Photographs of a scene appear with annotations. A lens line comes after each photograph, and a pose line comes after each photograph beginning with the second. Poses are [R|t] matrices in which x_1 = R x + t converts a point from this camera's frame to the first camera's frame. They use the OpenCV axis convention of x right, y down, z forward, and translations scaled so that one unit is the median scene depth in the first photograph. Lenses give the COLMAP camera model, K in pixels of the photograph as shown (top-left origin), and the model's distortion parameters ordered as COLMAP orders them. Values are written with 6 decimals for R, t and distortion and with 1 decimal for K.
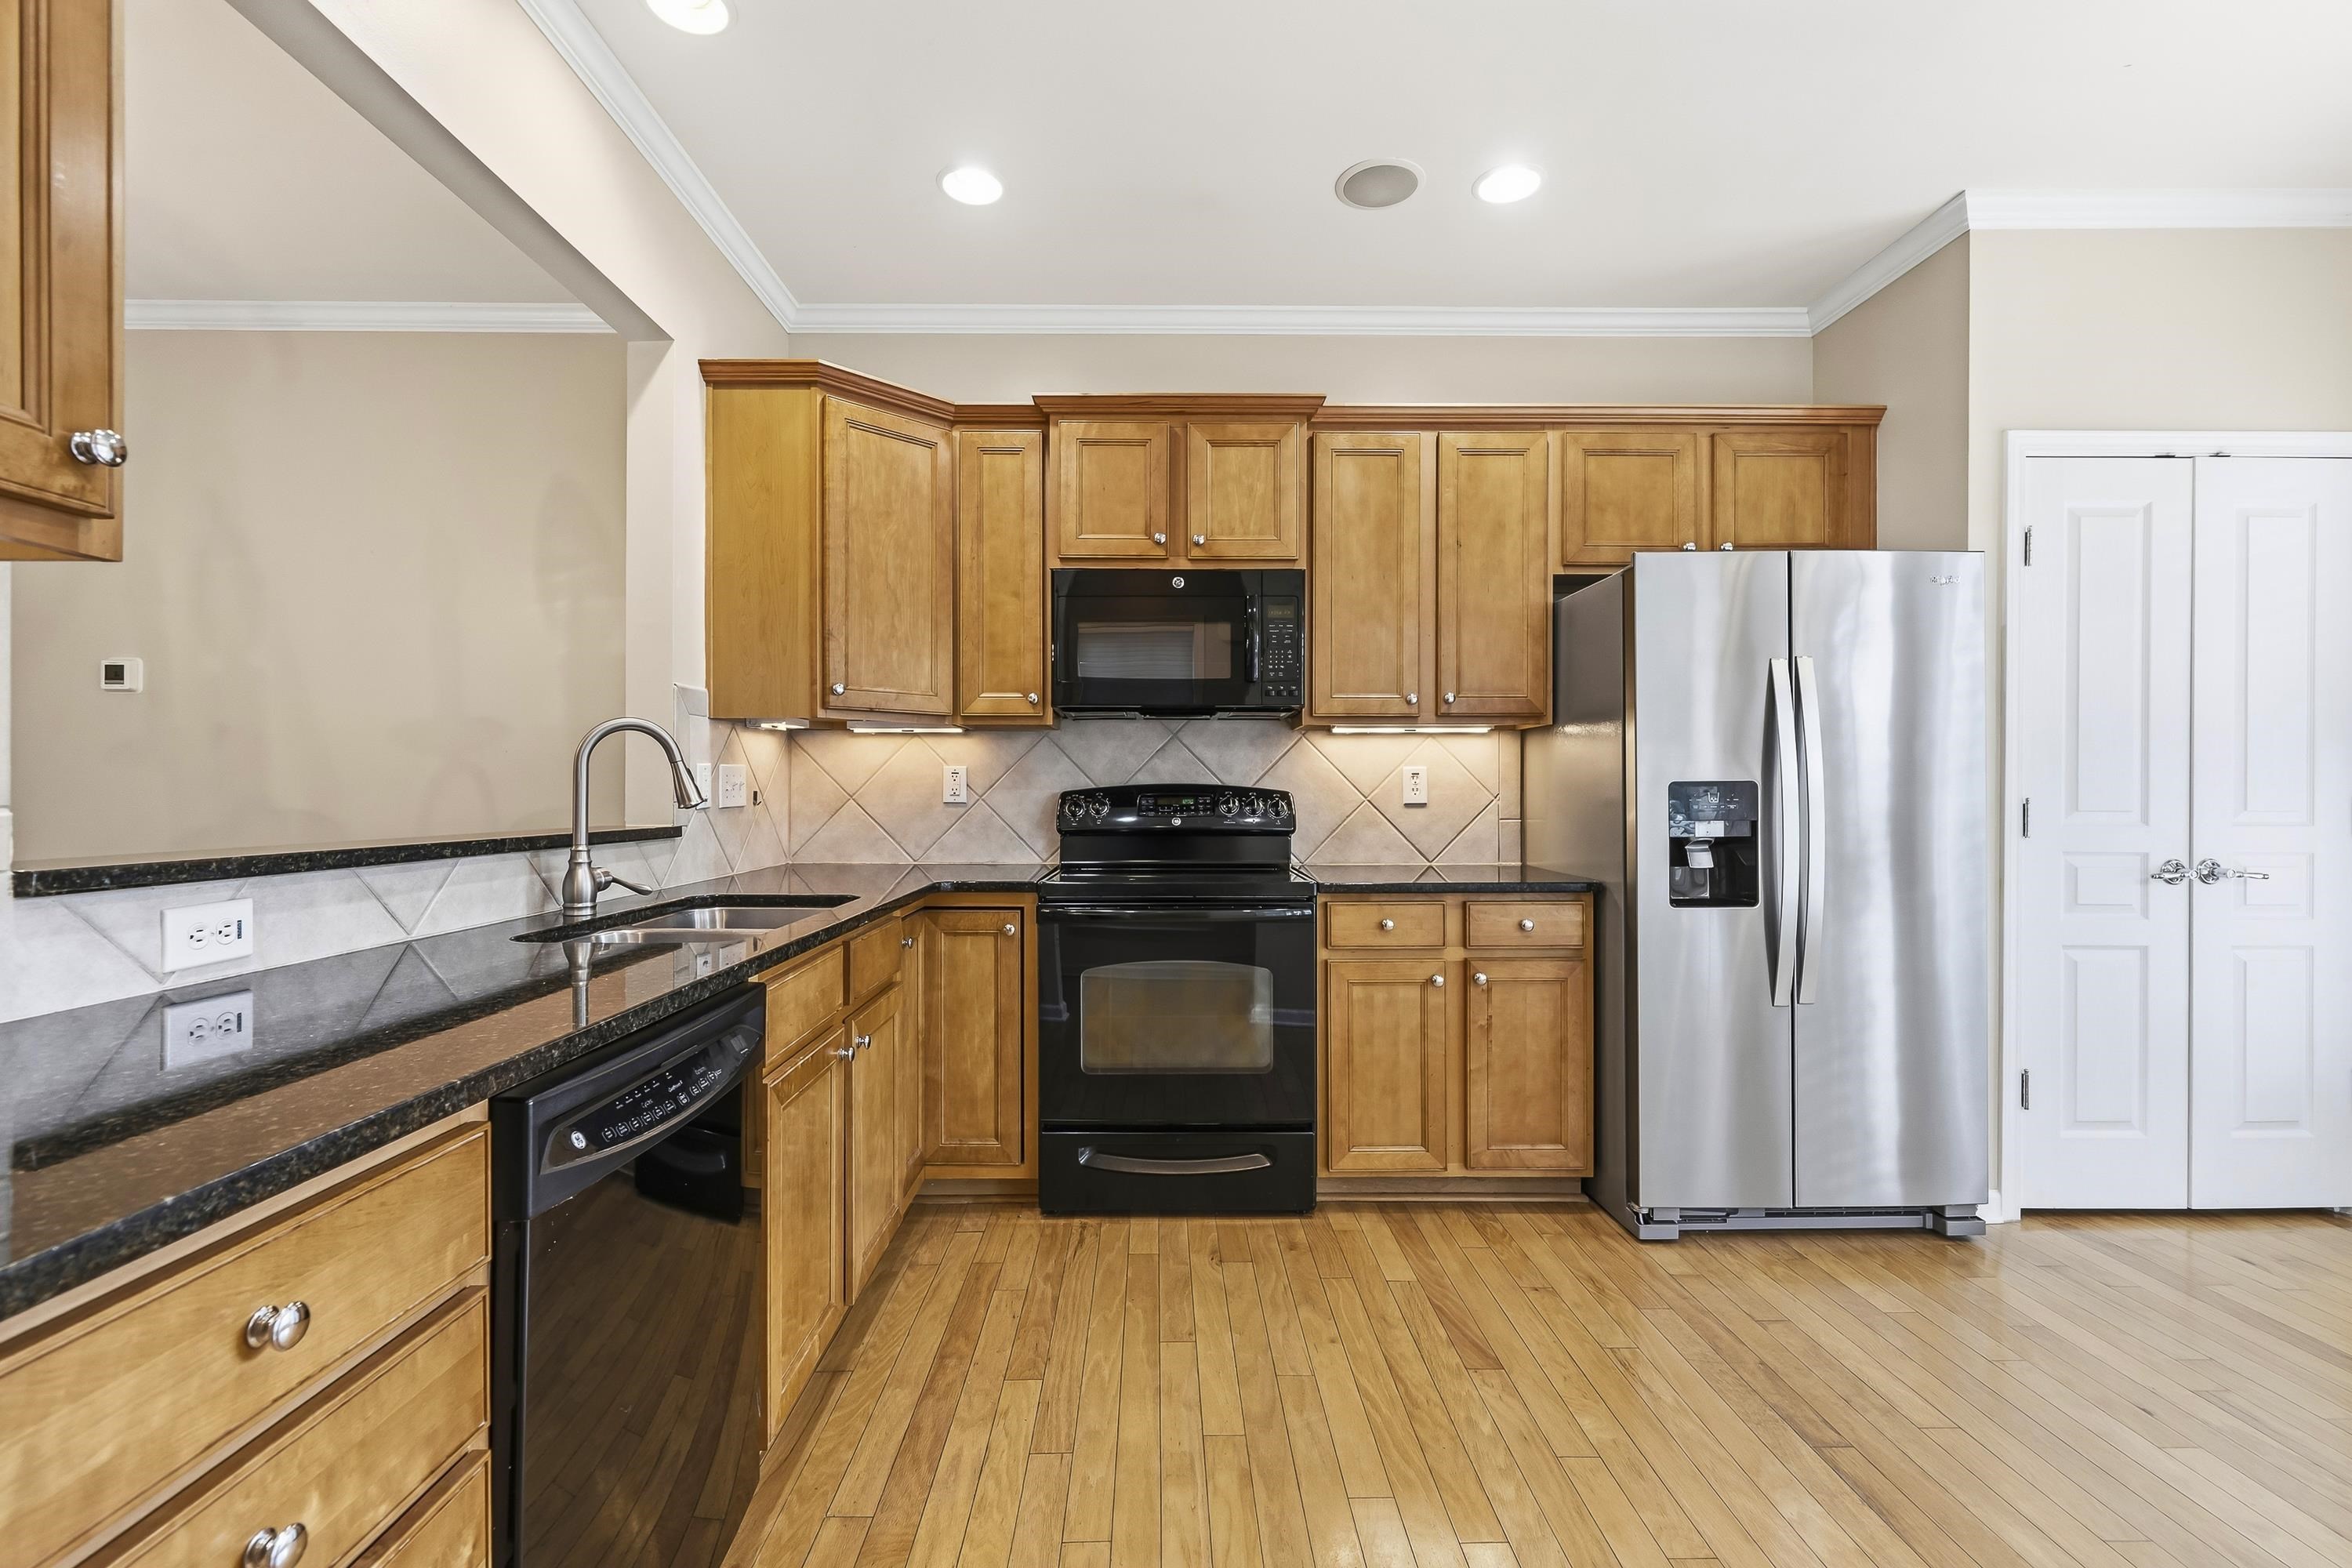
lens RADIAL K [[1019.8, 0, 1167.3], [0, 1019.8, 791.5], [0, 0, 1]] dist [-0.000184, -0.000116]
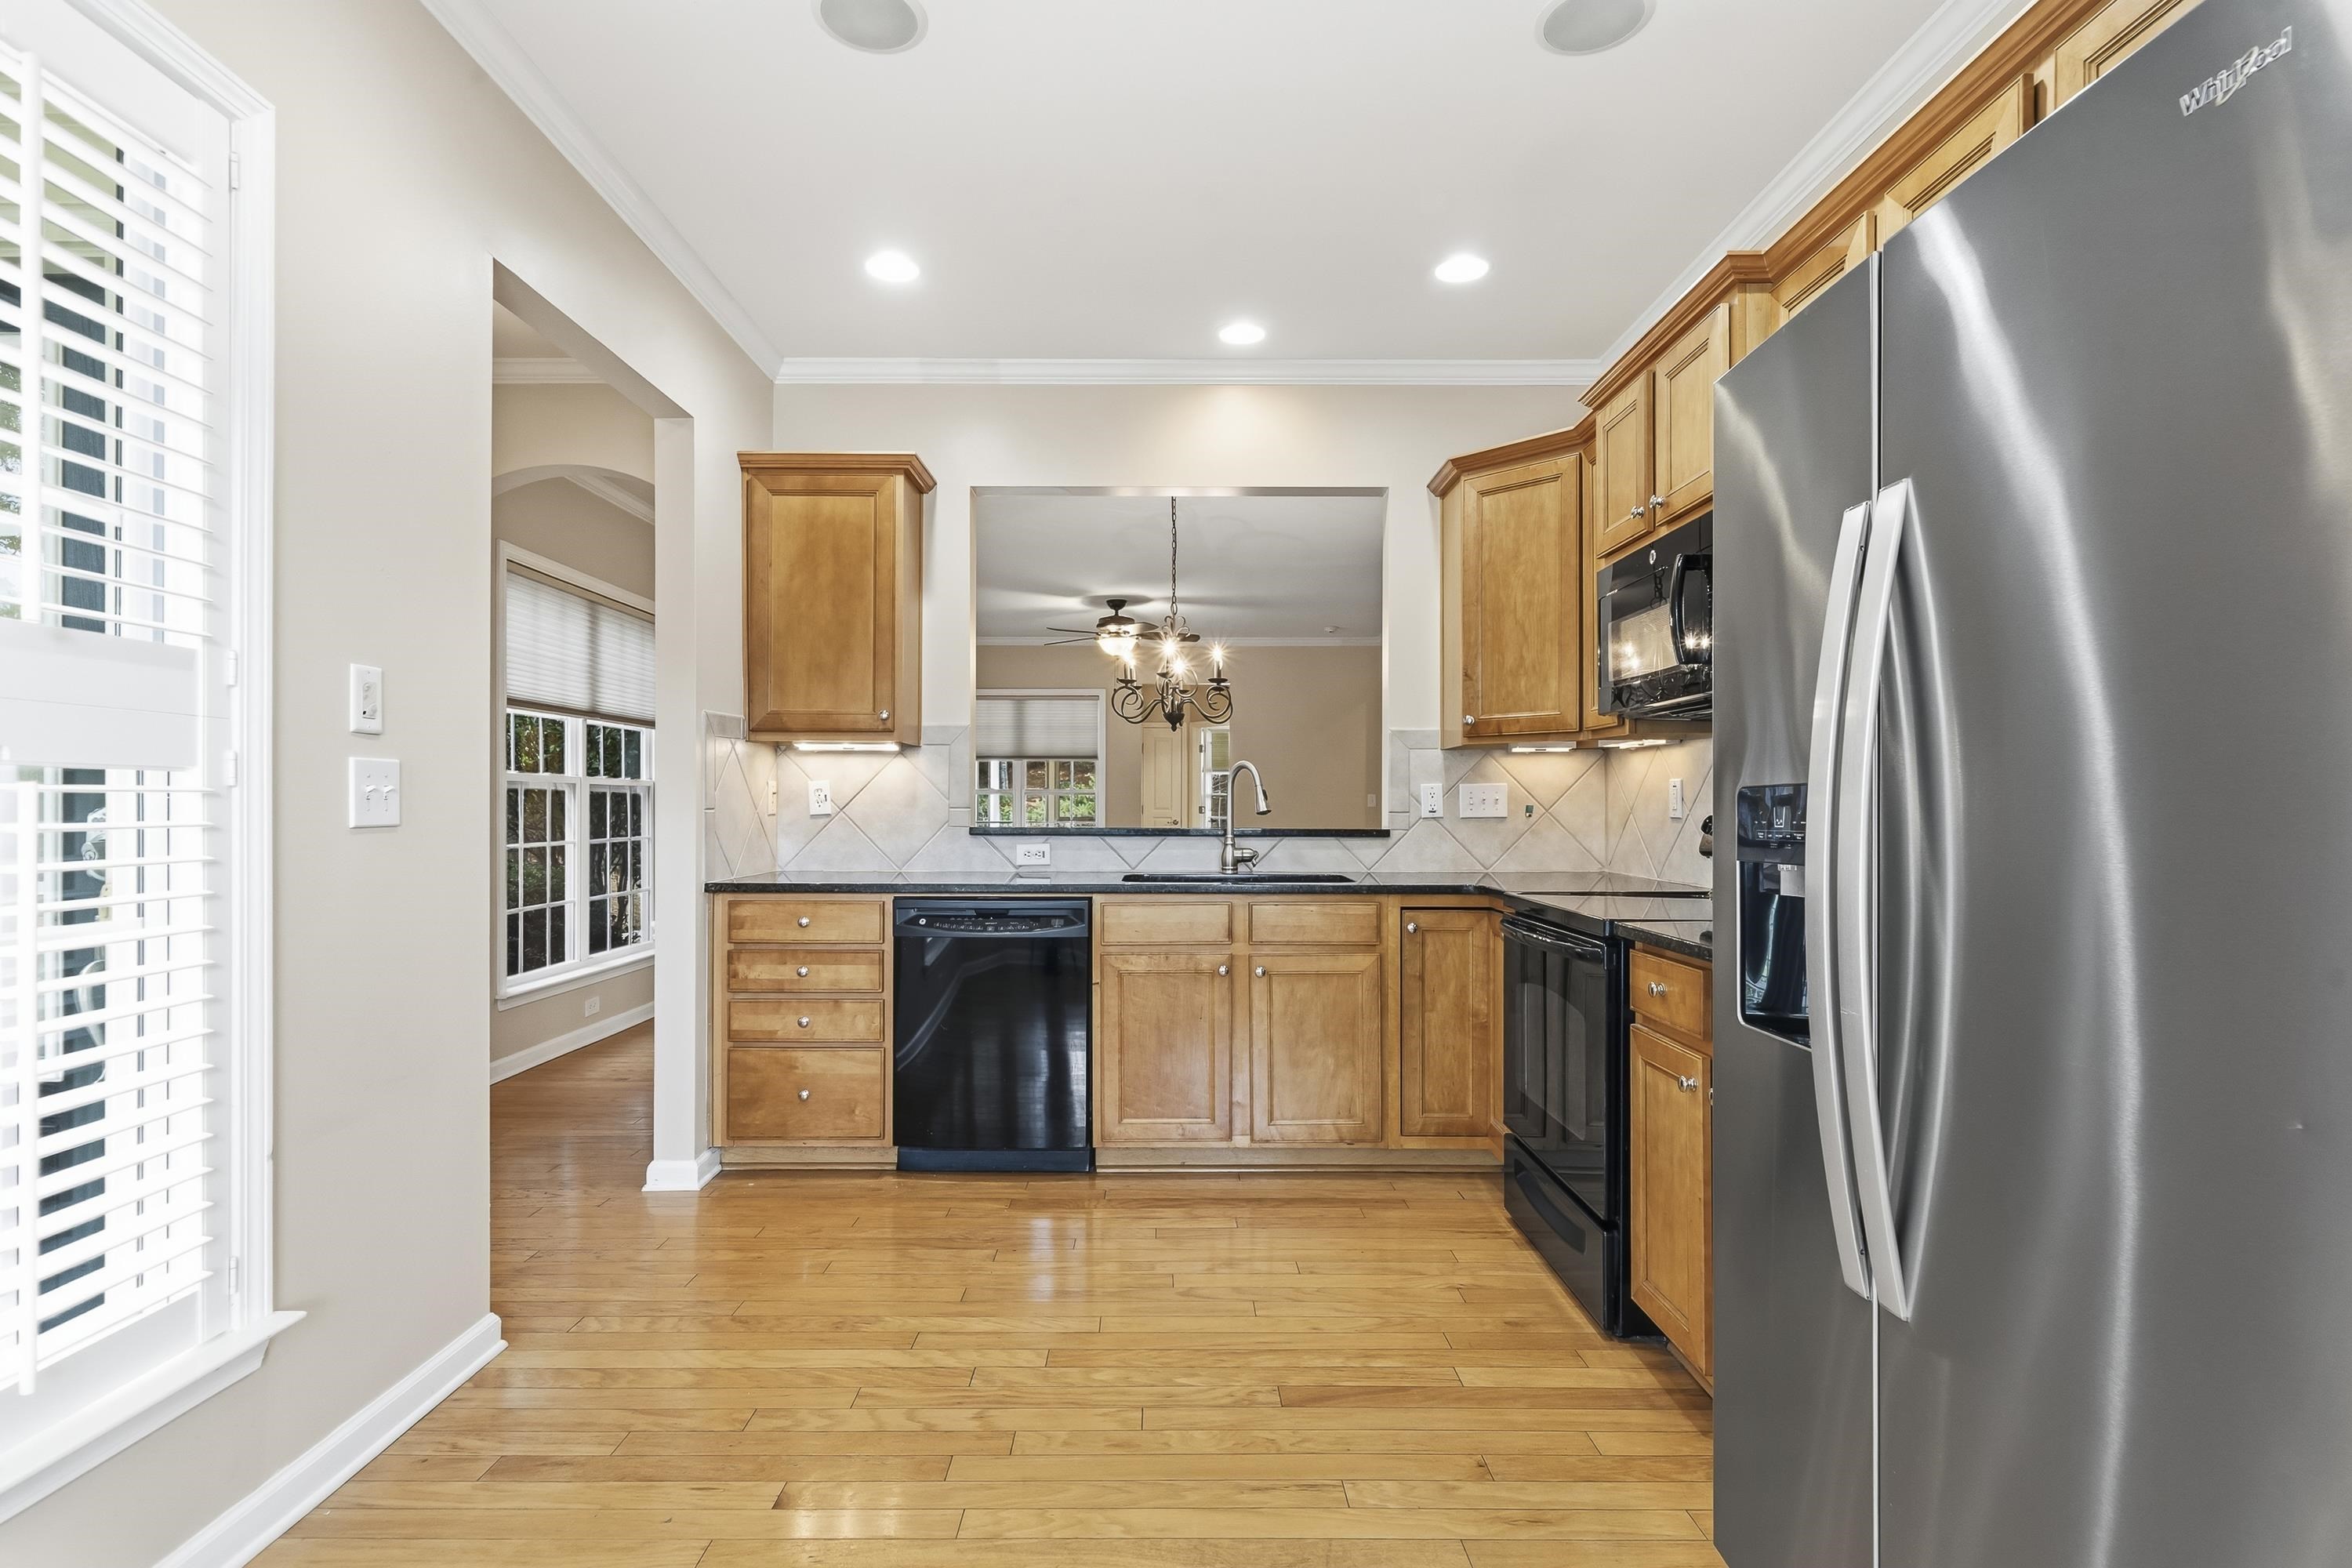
lens RADIAL K [[1121.6, 0, 1170.5], [0, 1121.6, 804.7], [0, 0, 1]] dist [-0.000038, 0.000260]
pose [[-0.002720, 0.000318, -0.999996, 1.002049], [-0.003661, 0.999993, 0.000328, 0.000268], [0.999990, 0.003662, -0.002719, 0.649185]]
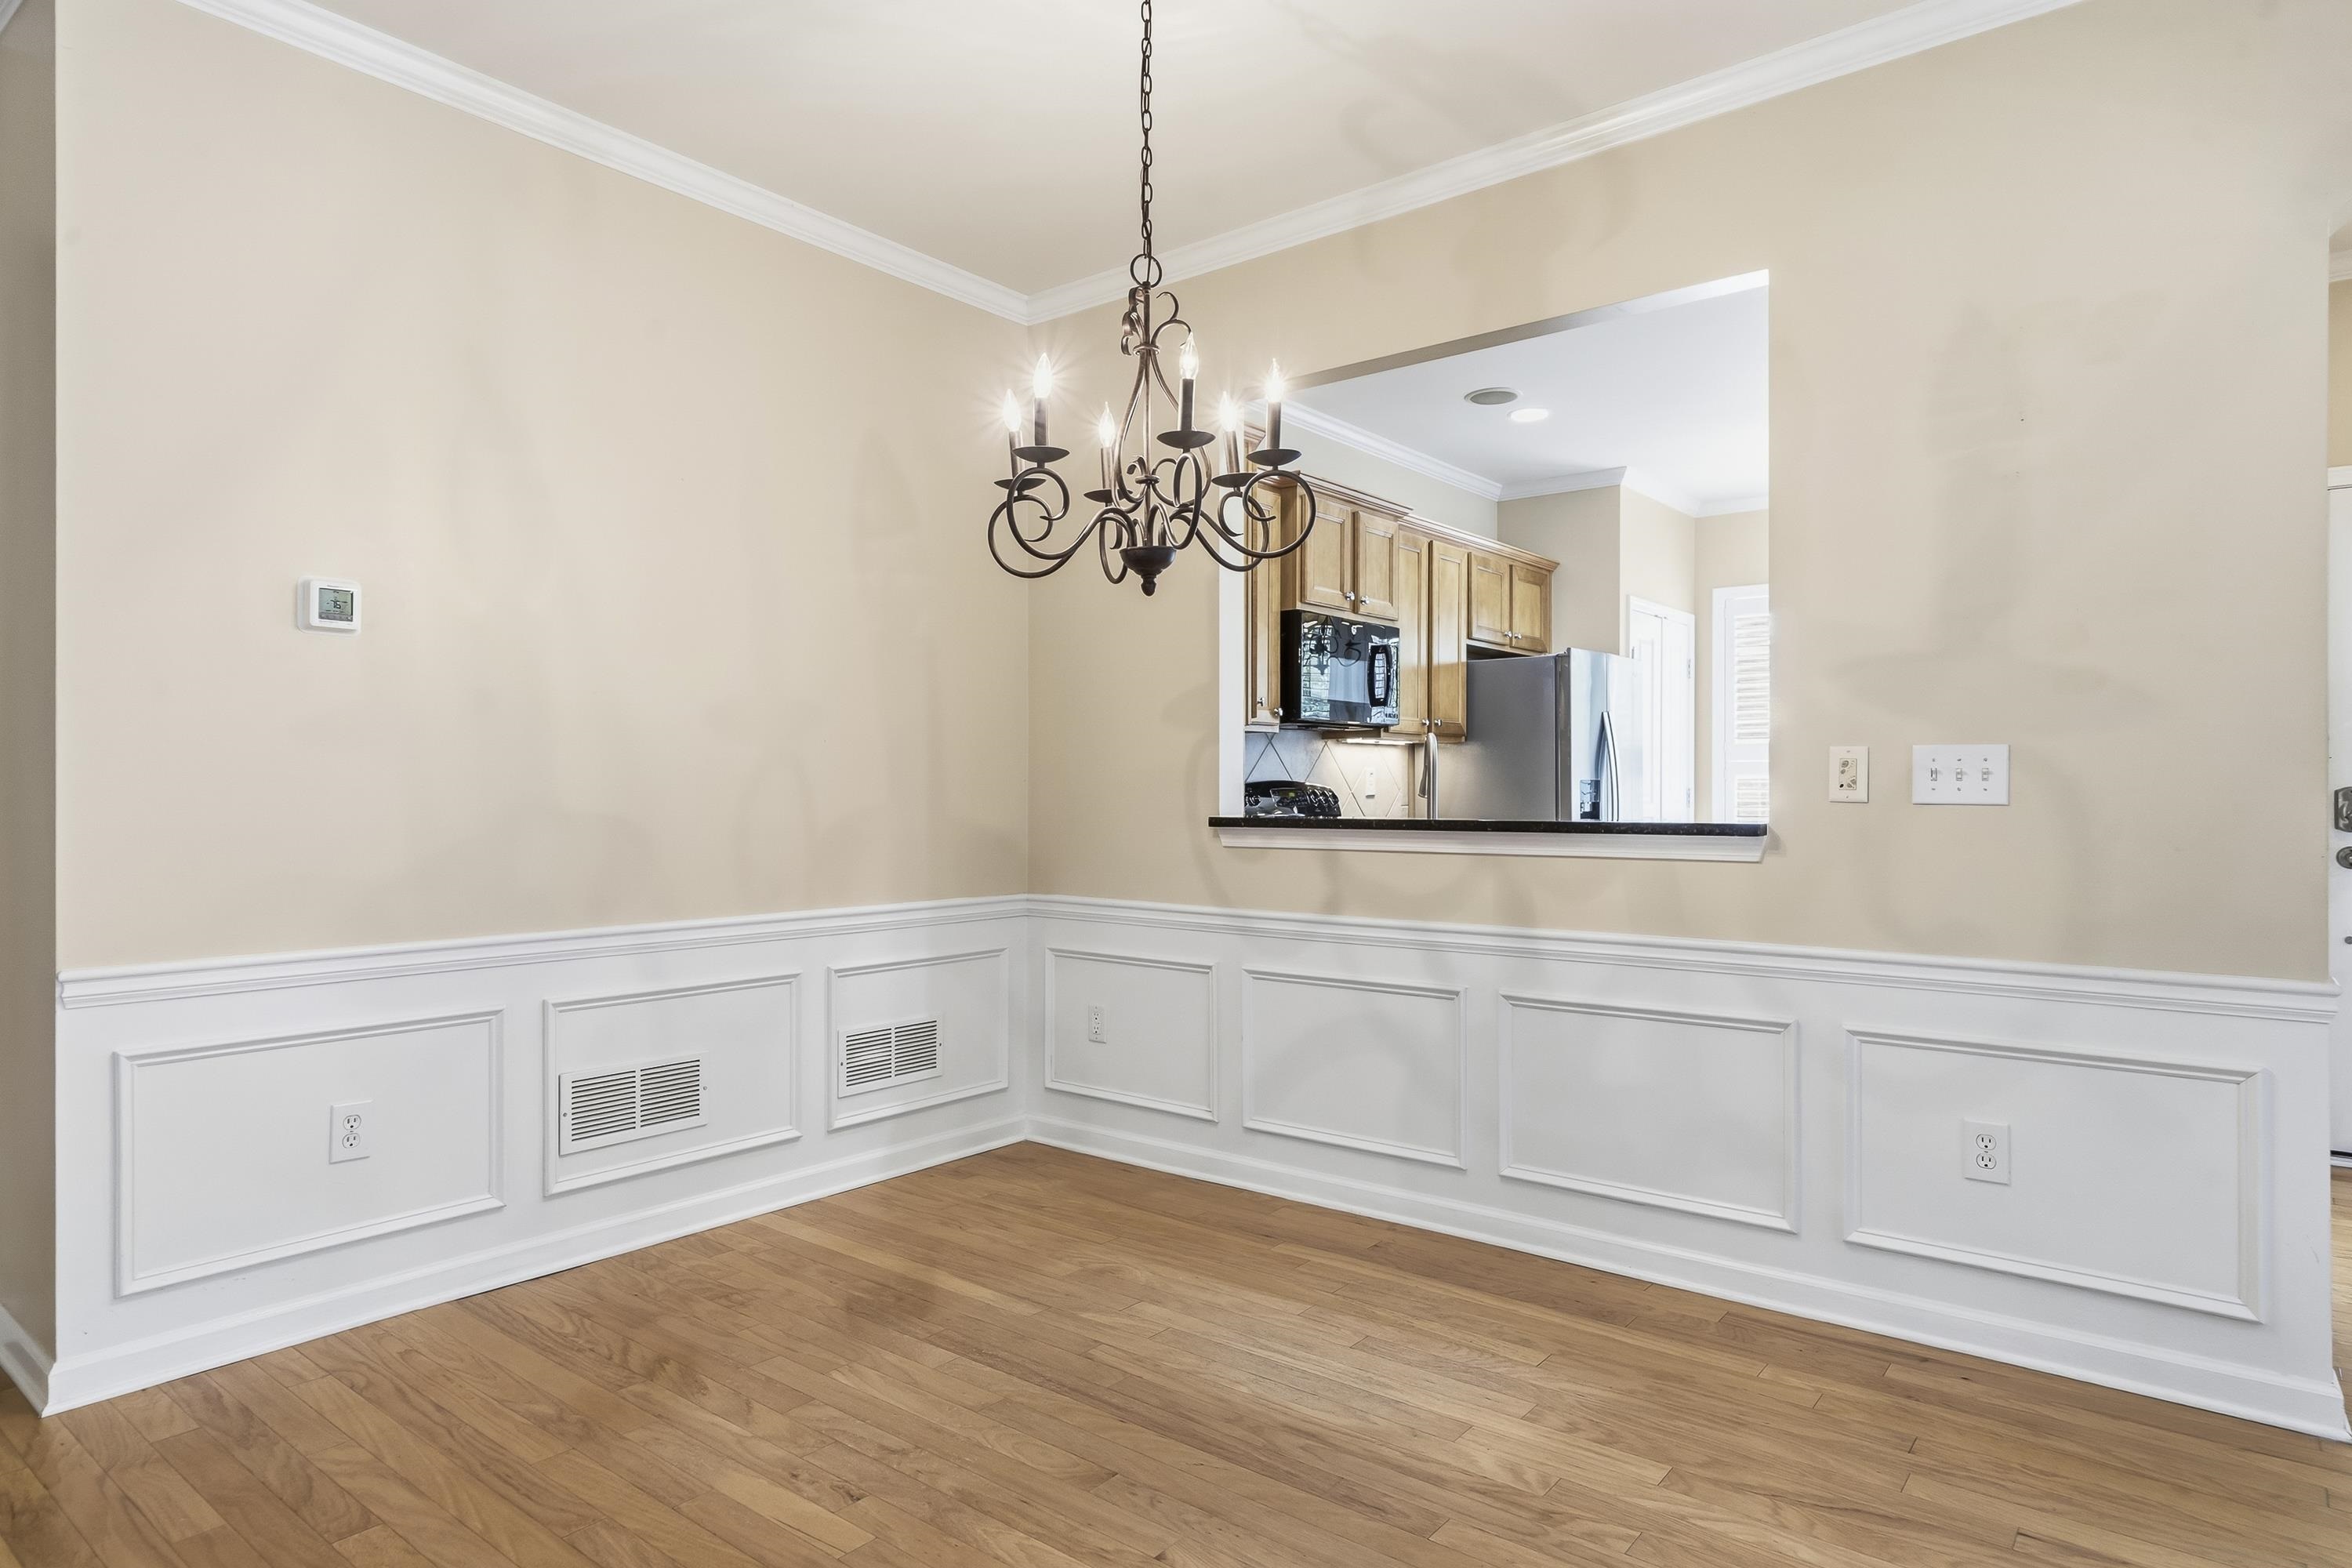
lens RADIAL K [[1333.3, 0, 1168.5], [0, 1333.3, 789.2], [0, 0, 1]] dist [-0.005511, 0.000228]
pose [[0.636189, -0.003306, 0.771527, -1.602333], [0.003412, 0.999993, 0.001471, 0.000677], [-0.771526, 0.001697, 0.636195, 0.082023]]
